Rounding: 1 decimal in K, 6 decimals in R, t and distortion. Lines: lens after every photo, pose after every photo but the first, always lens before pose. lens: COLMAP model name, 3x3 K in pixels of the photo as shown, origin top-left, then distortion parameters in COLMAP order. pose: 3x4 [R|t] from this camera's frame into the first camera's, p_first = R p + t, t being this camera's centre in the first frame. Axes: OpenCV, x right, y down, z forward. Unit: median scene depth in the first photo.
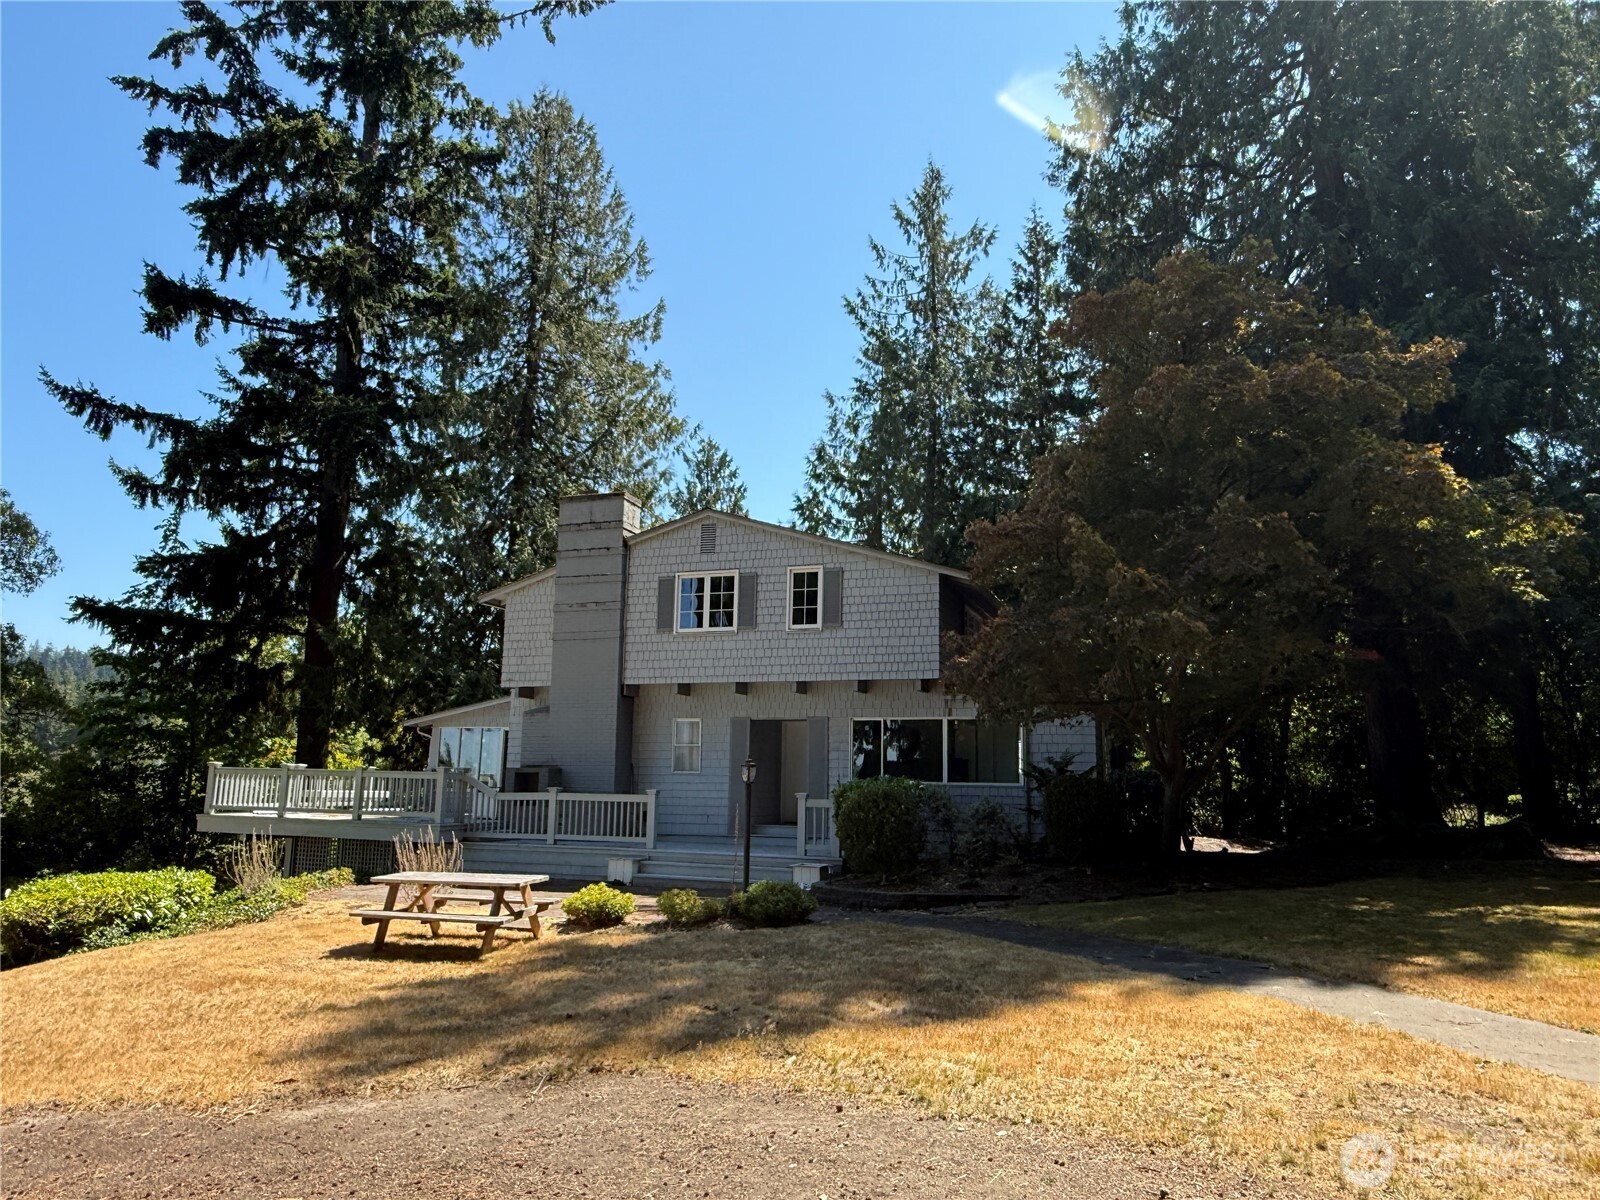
lens RADIAL K [[1089.3, 0, 800.0], [0, 1089.3, 600.0], [0, 0, 1]] dist [0.003952, 0.005368]
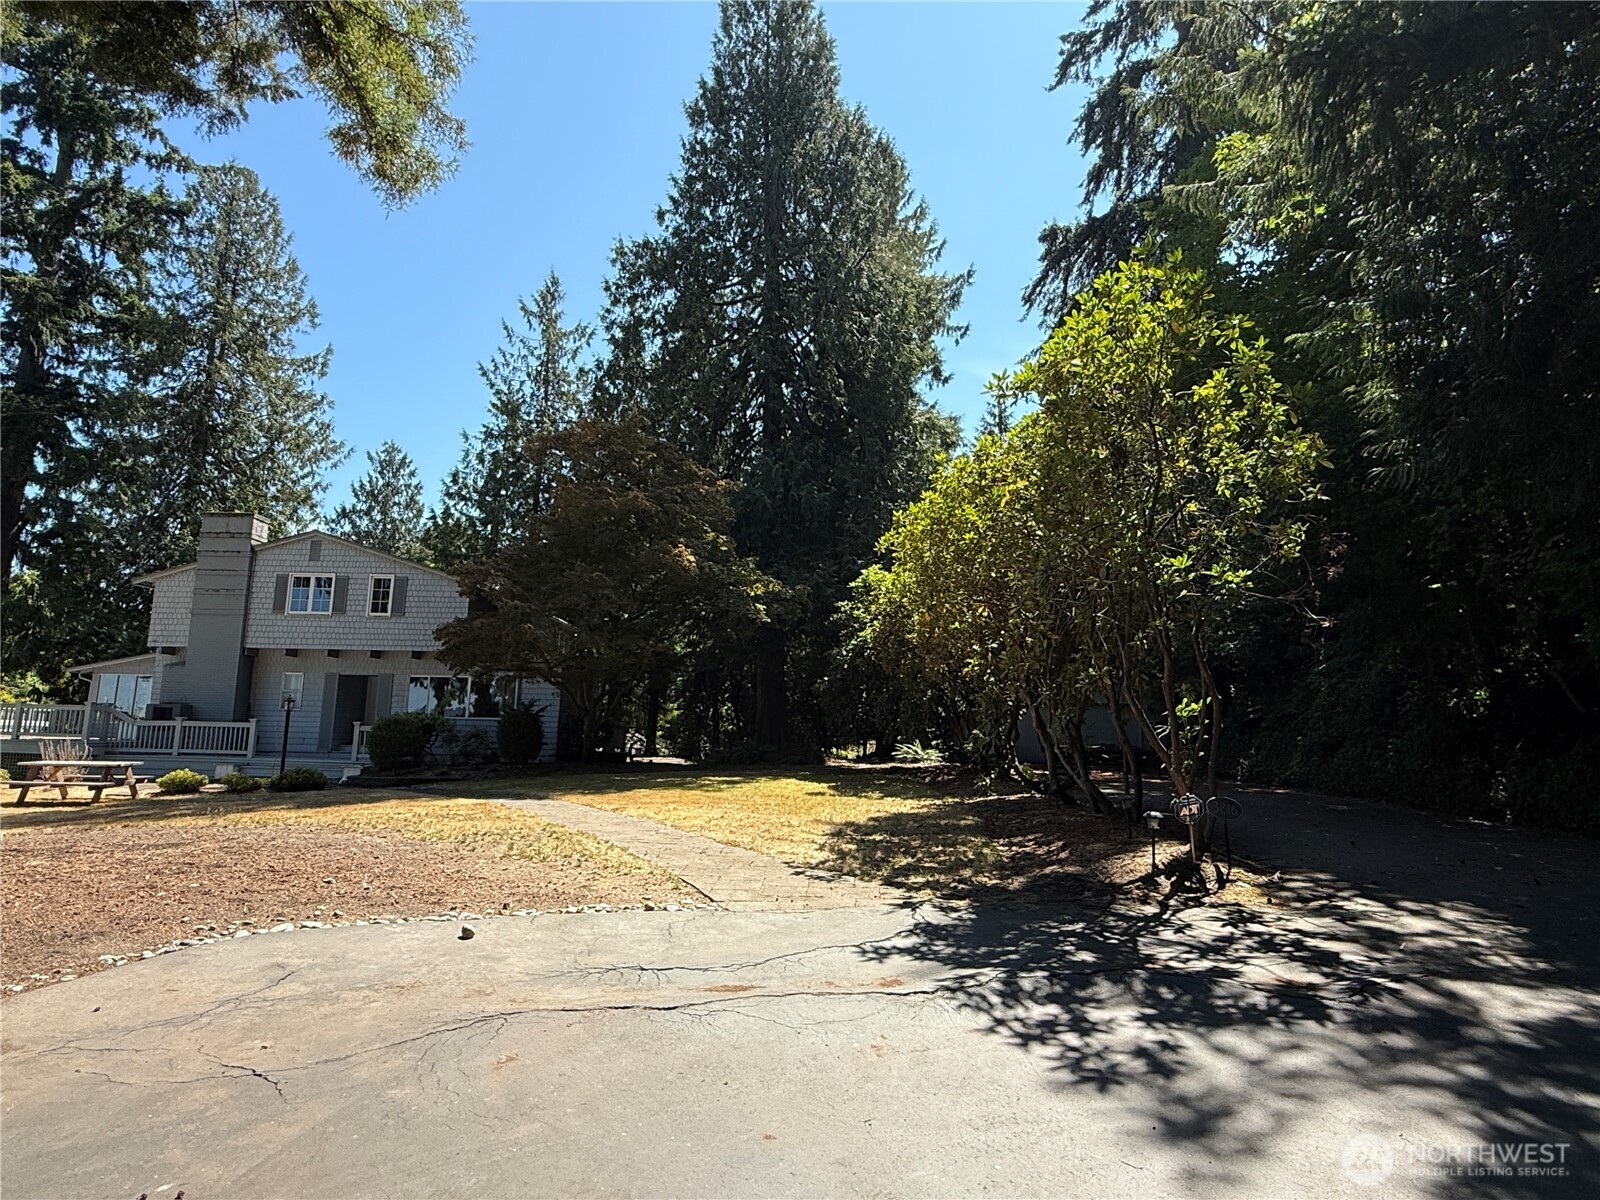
lens RADIAL K [[922.6, 0, 800.0], [0, 922.6, 600.0], [0, 0, 1]] dist [0.001334, 0.001817]
pose [[0.953084, 0.051945, 0.298217, 0.093809], [-0.058560, 0.998196, 0.013283, -0.024635], [-0.296989, -0.030123, 0.954406, -0.209923]]
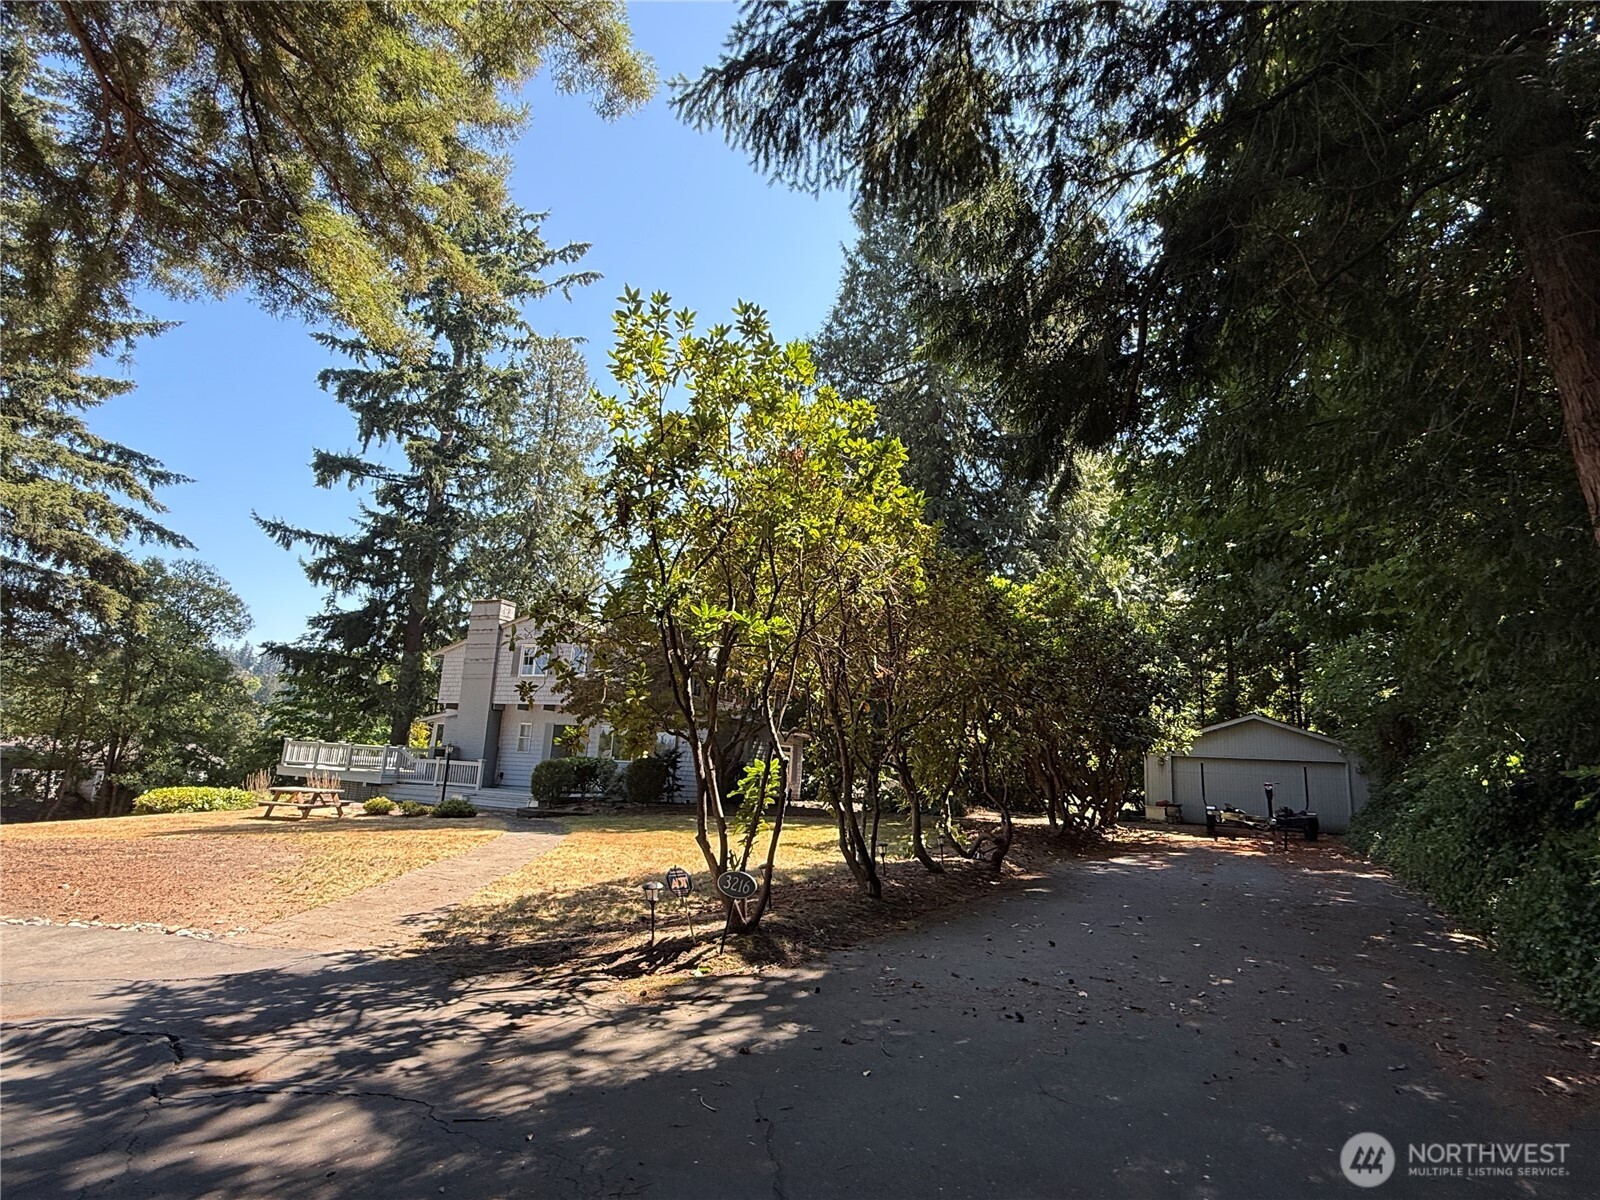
lens RADIAL K [[841.0, 0, 800.0], [0, 841.0, 600.0], [0, 0, 1]] dist [0.002908, 0.000902]
pose [[0.994214, 0.015352, -0.106318, 0.281856], [-0.019168, 0.999205, -0.034964, -0.032945], [0.105697, 0.036800, 0.993717, -0.212460]]
